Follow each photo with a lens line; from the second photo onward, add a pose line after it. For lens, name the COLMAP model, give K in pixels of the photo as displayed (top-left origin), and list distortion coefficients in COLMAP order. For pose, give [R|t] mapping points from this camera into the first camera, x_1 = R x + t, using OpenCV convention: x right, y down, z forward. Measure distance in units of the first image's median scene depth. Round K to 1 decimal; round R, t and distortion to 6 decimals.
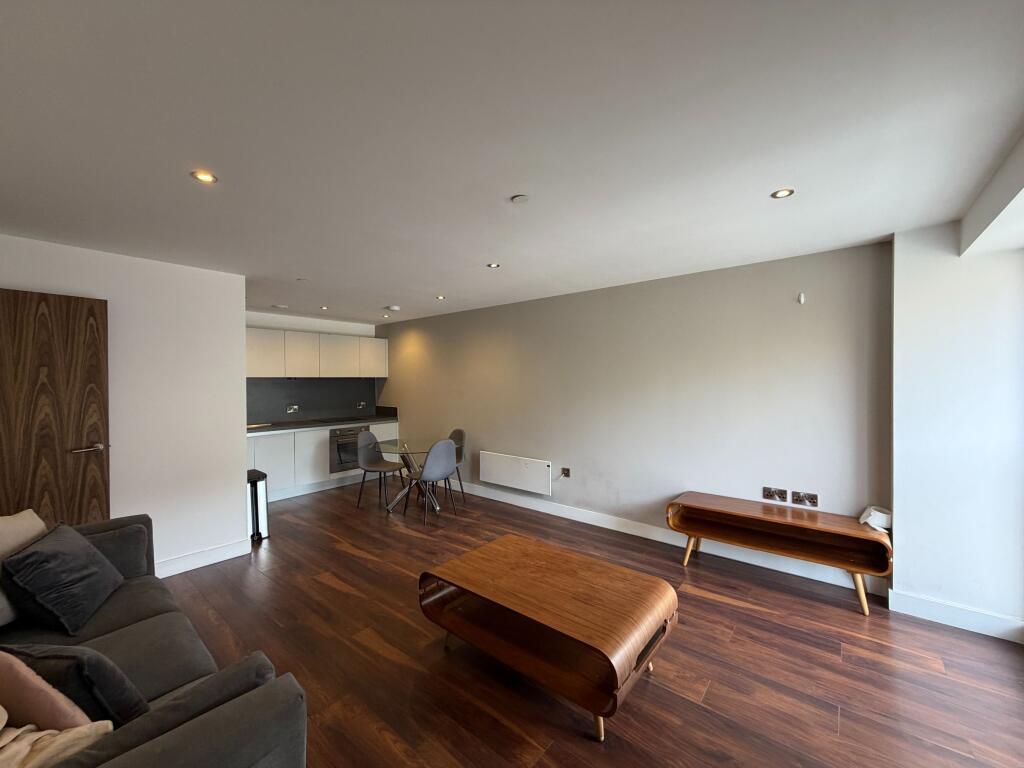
lens RADIAL K [[408.9, 0, 505.2], [0, 408.9, 384.1], [0, 0, 1]] dist [-0.002155, 0.000098]
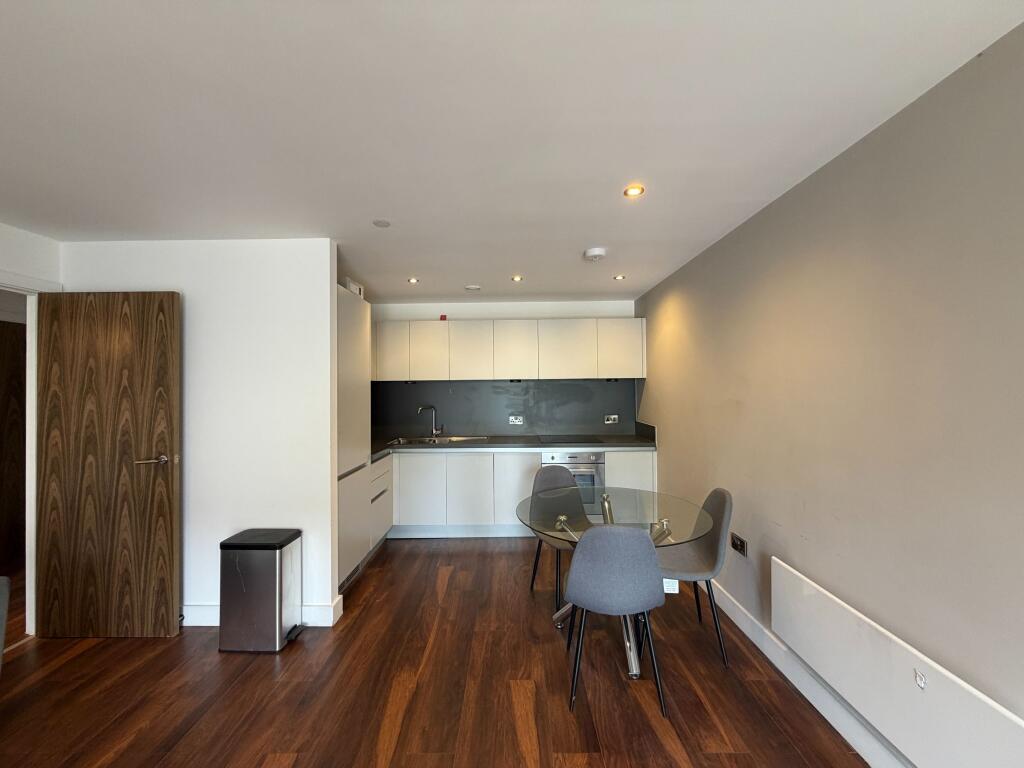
lens RADIAL K [[408.9, 0, 505.2], [0, 408.9, 384.1], [0, 0, 1]] dist [-0.002155, 0.000098]
pose [[0.634642, -0.005038, -0.772790, 0.150288], [-0.002842, 0.999957, -0.008854, -0.001827], [0.772801, 0.007815, 0.634600, 1.006278]]
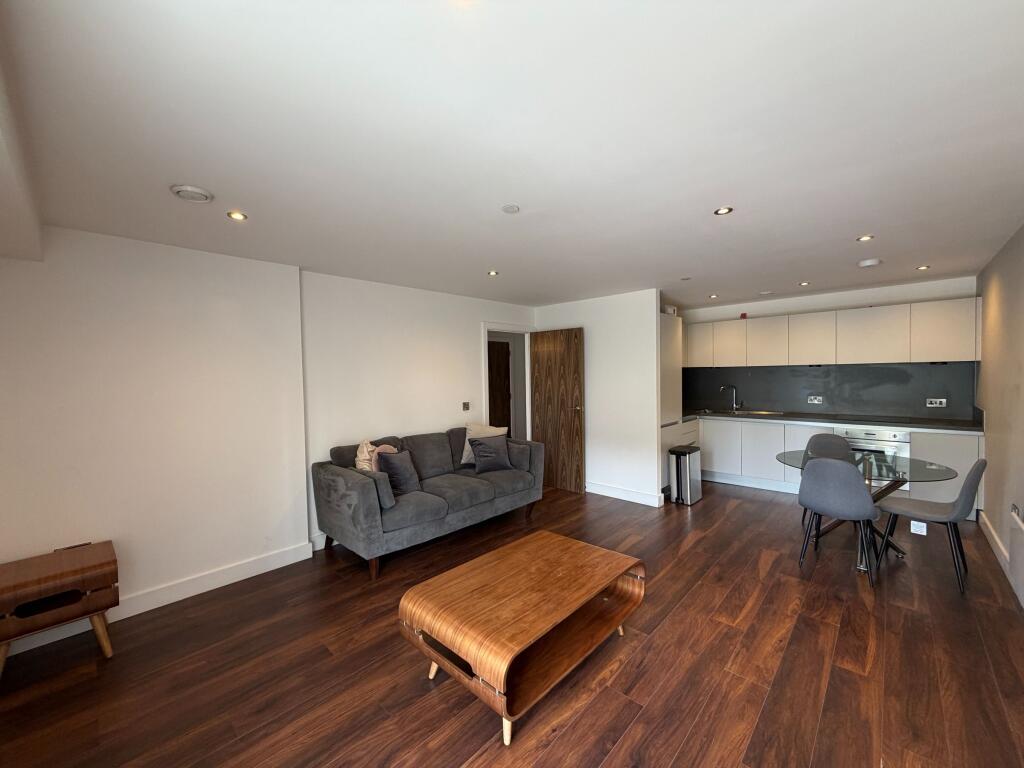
lens RADIAL K [[408.9, 0, 505.2], [0, 408.9, 384.1], [0, 0, 1]] dist [-0.002155, 0.000098]
pose [[-0.063627, 0.035024, -0.997359, 0.846217], [0.009481, 0.999360, 0.034489, -0.021370], [0.997929, -0.007262, -0.063918, 0.790074]]
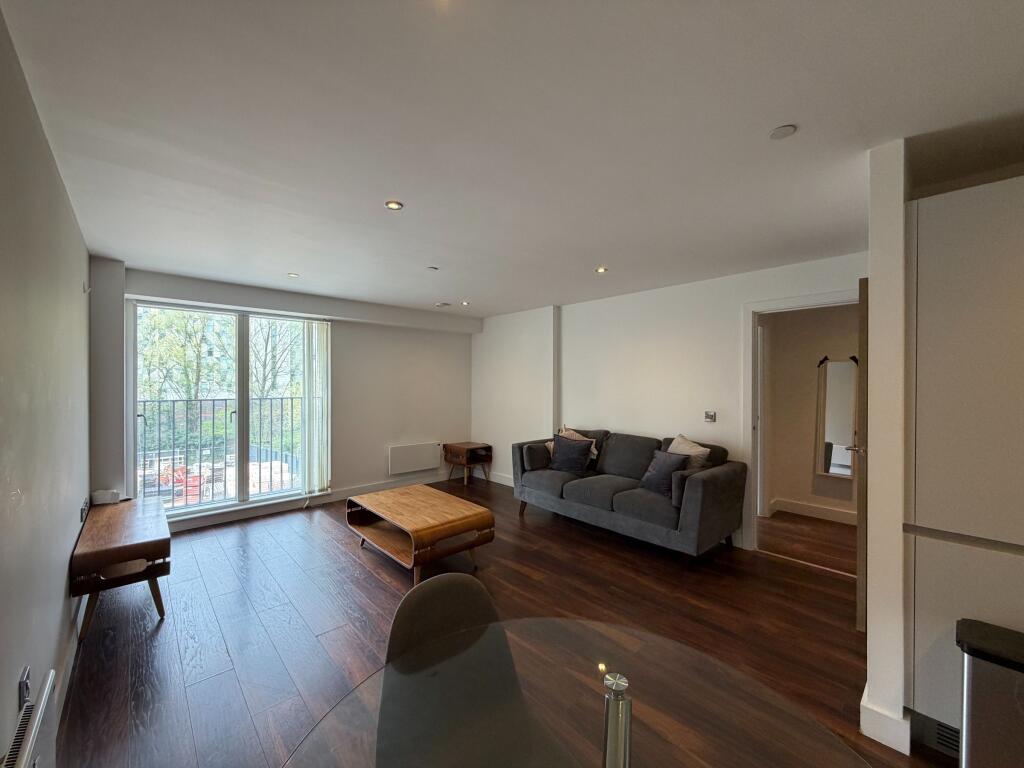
lens RADIAL K [[404.5, 0, 512.0], [0, 404.5, 384.0], [0, 0, 1]] dist [0.009599, 0.000033]
pose [[-0.992903, 0.003194, 0.118887, -0.362288], [0.004165, 0.999960, 0.007919, 0.005465], [-0.118857, 0.008357, -0.992876, 1.955933]]
